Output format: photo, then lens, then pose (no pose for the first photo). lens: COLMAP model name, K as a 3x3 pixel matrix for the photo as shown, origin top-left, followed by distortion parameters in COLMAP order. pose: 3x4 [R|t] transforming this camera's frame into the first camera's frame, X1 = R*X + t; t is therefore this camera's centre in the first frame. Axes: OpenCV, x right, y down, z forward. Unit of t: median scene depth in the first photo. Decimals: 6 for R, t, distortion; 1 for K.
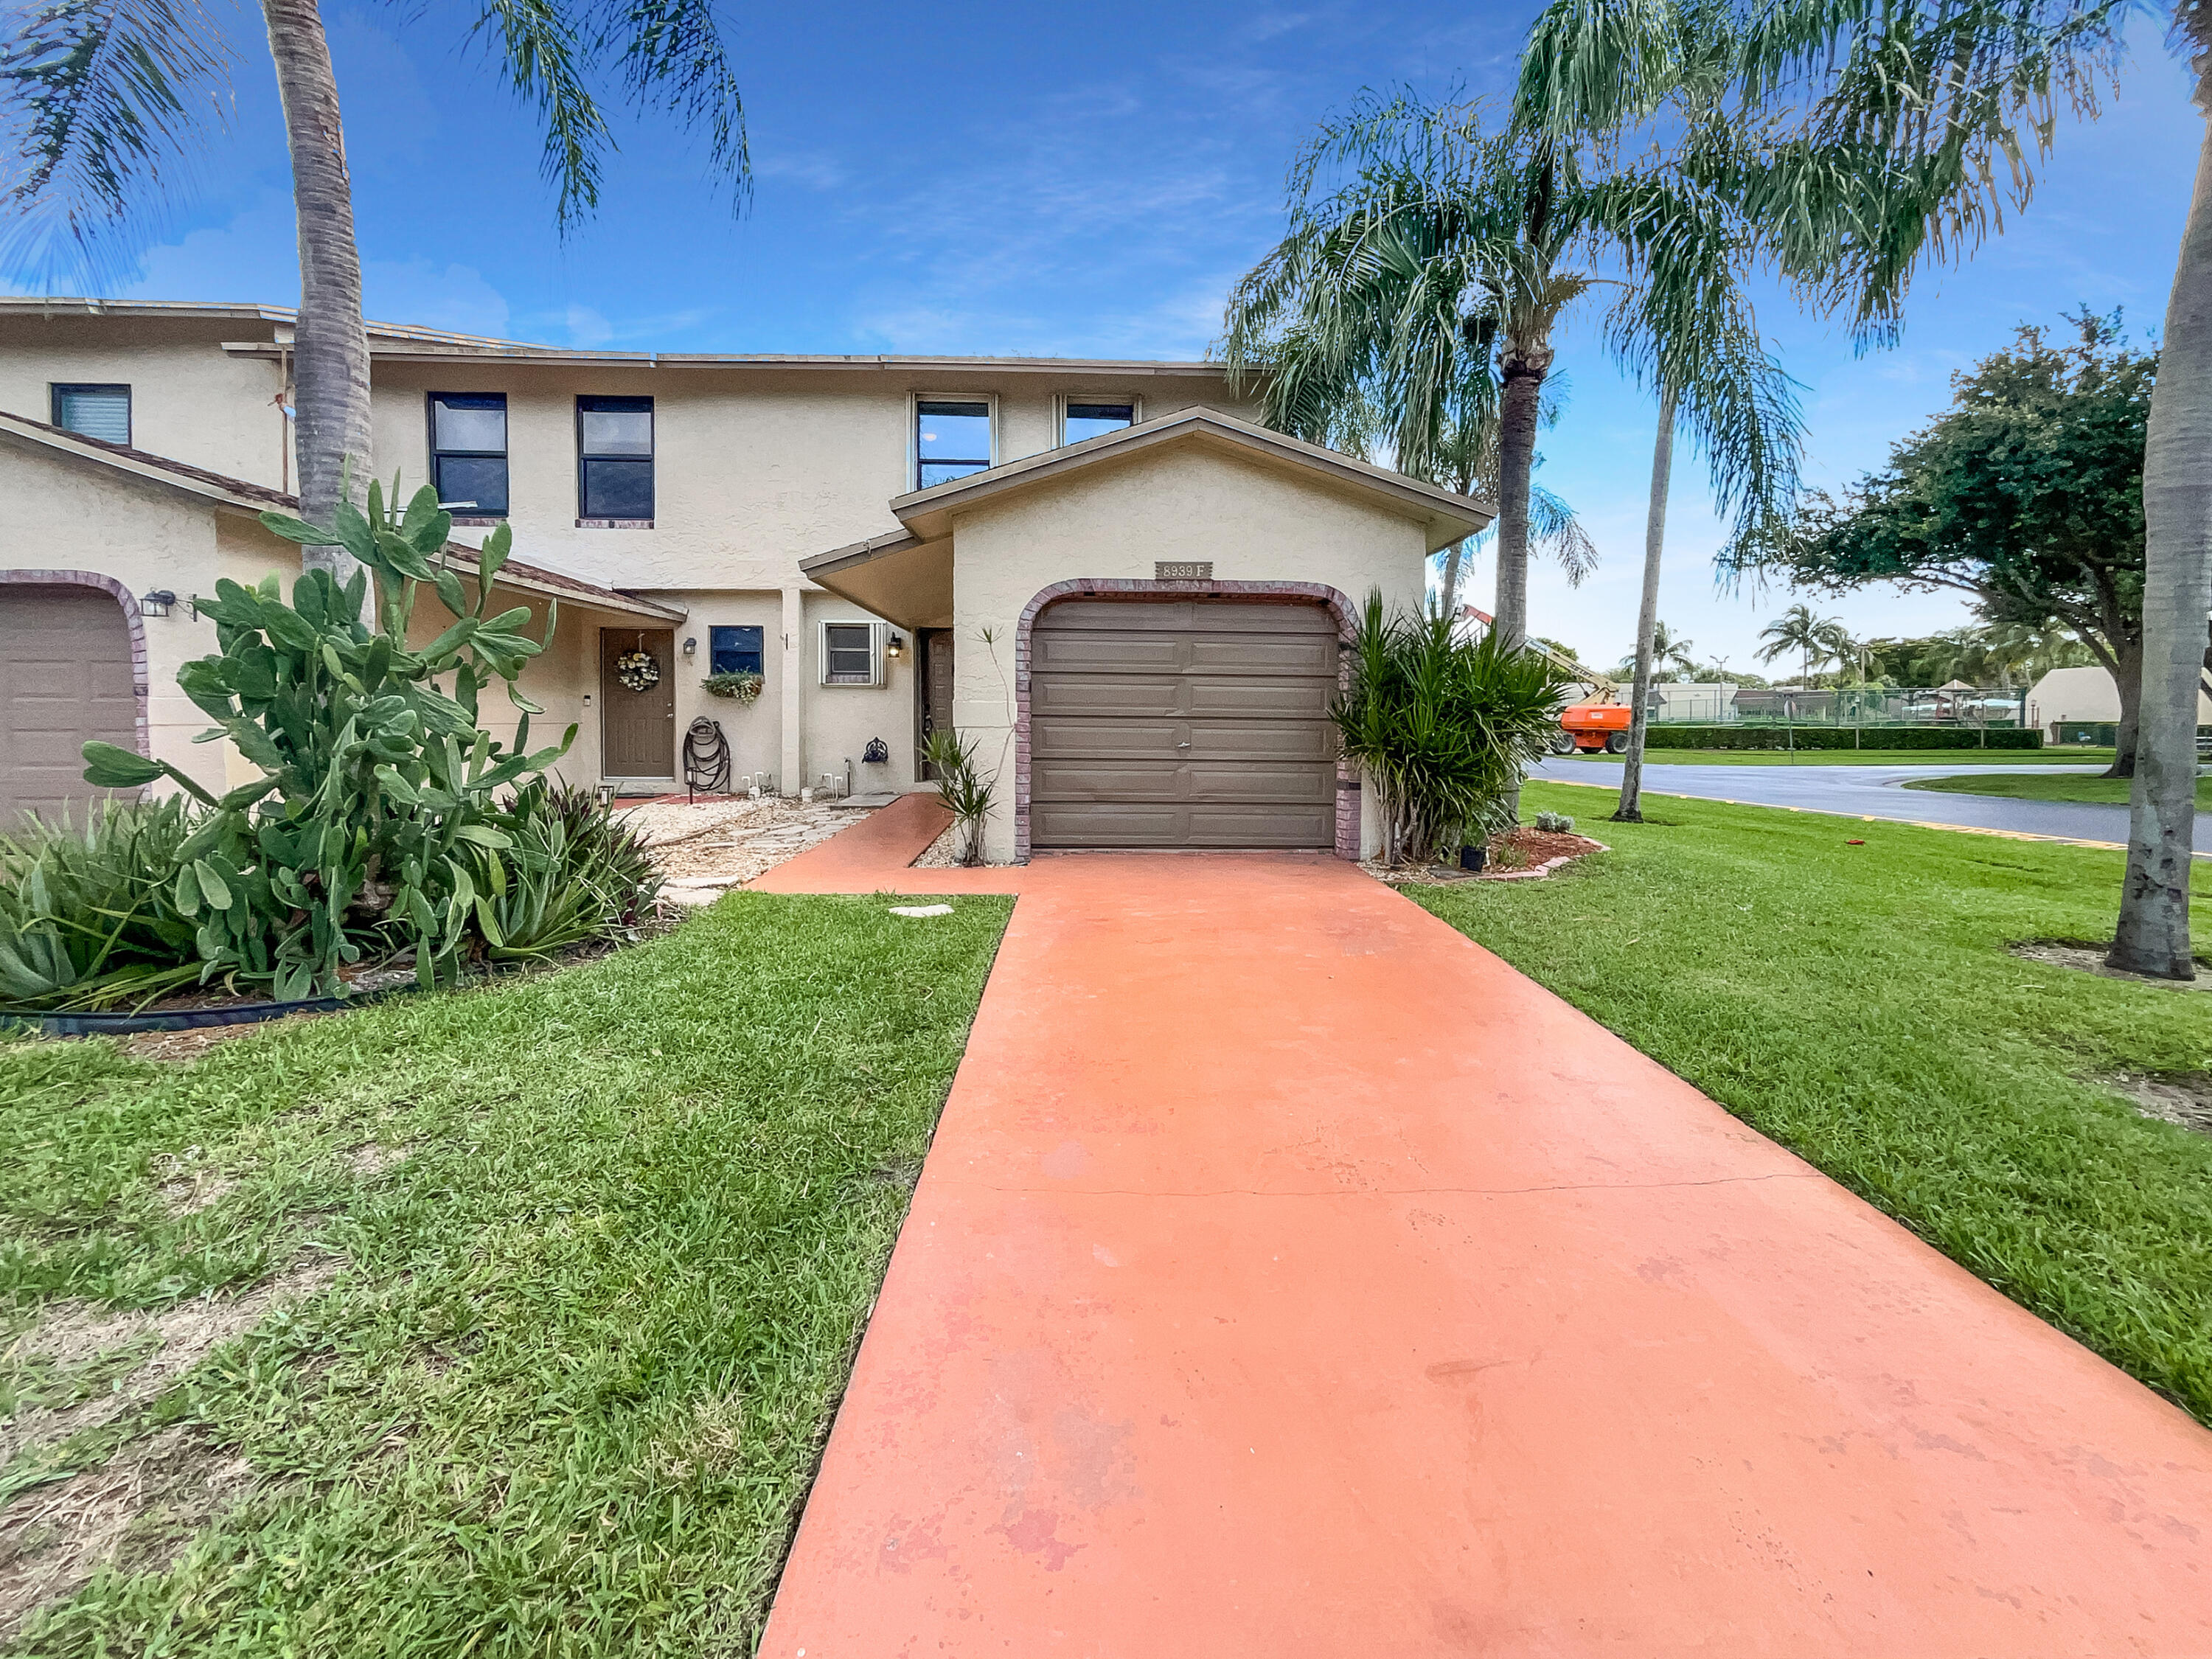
lens RADIAL K [[916.4, 0, 1108.5], [0, 916.4, 835.7], [0, 0, 1]] dist [0.011239, -0.008977]
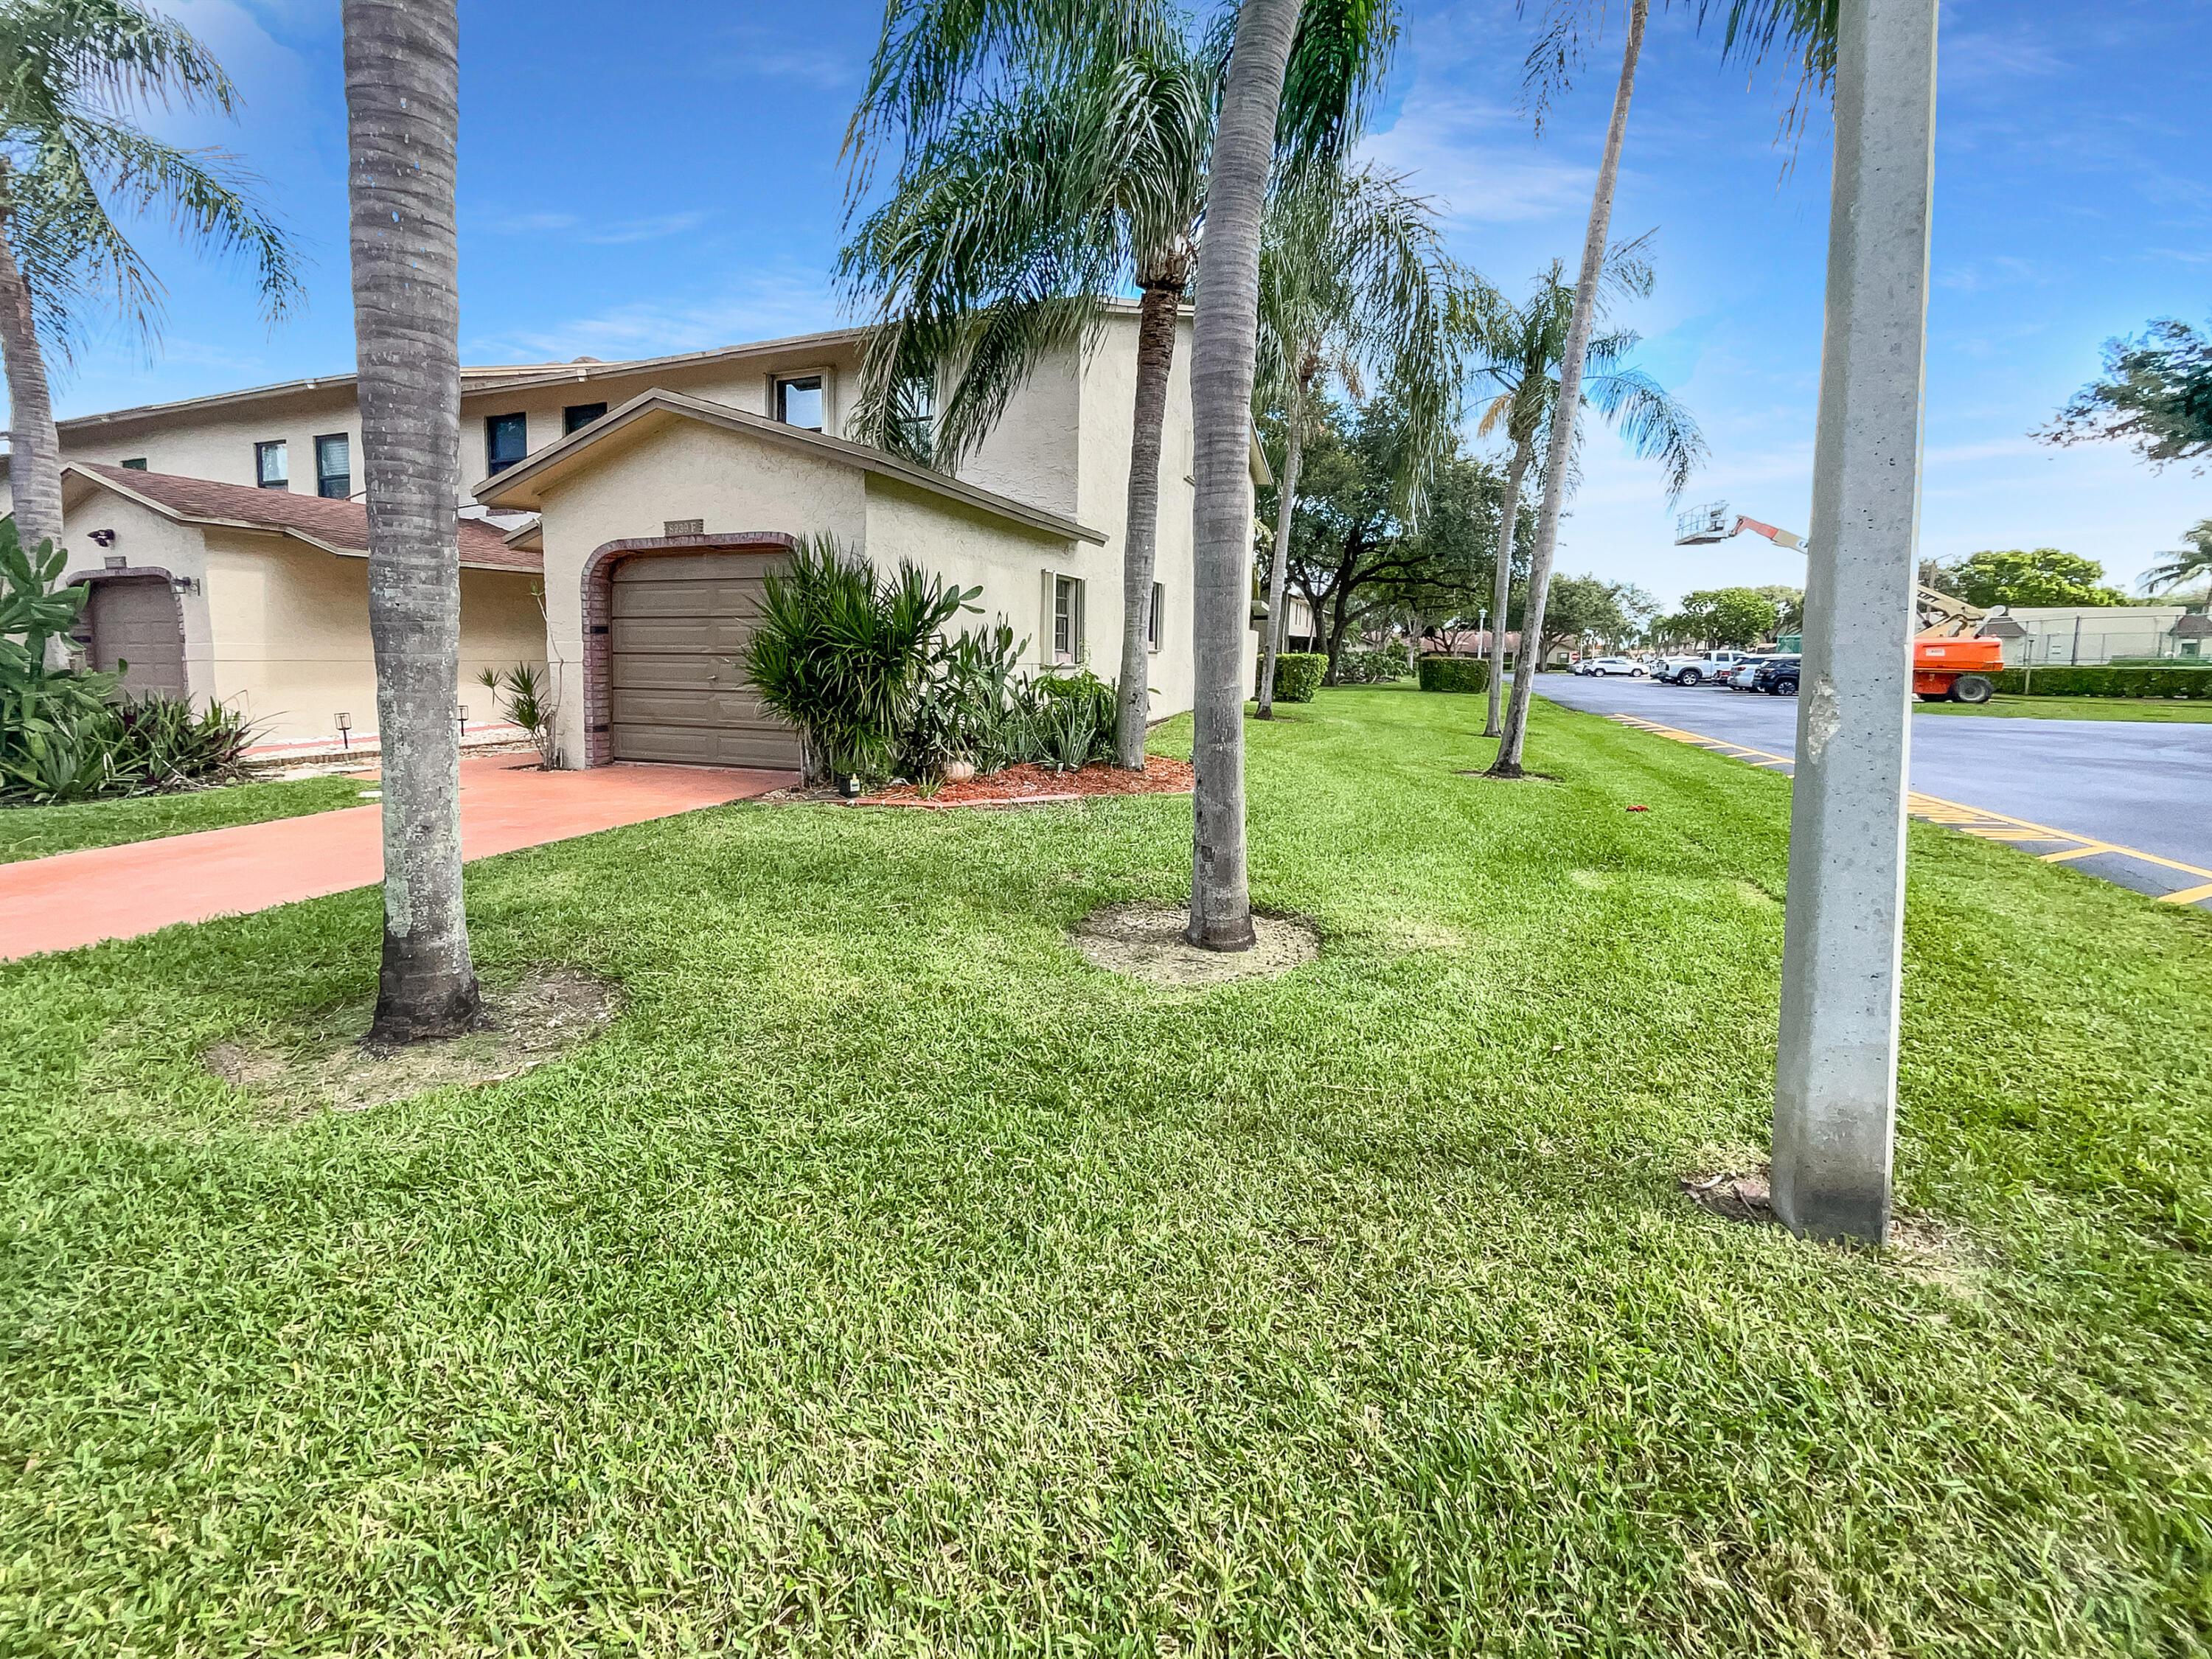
lens RADIAL K [[916.4, 0, 1108.5], [0, 916.4, 835.7], [0, 0, 1]] dist [0.011239, -0.008977]
pose [[0.921816, 0.070308, -0.381197, 1.040888], [-0.046424, 0.996359, 0.071504, -0.003016], [0.384837, -0.048217, 0.921724, 0.094491]]
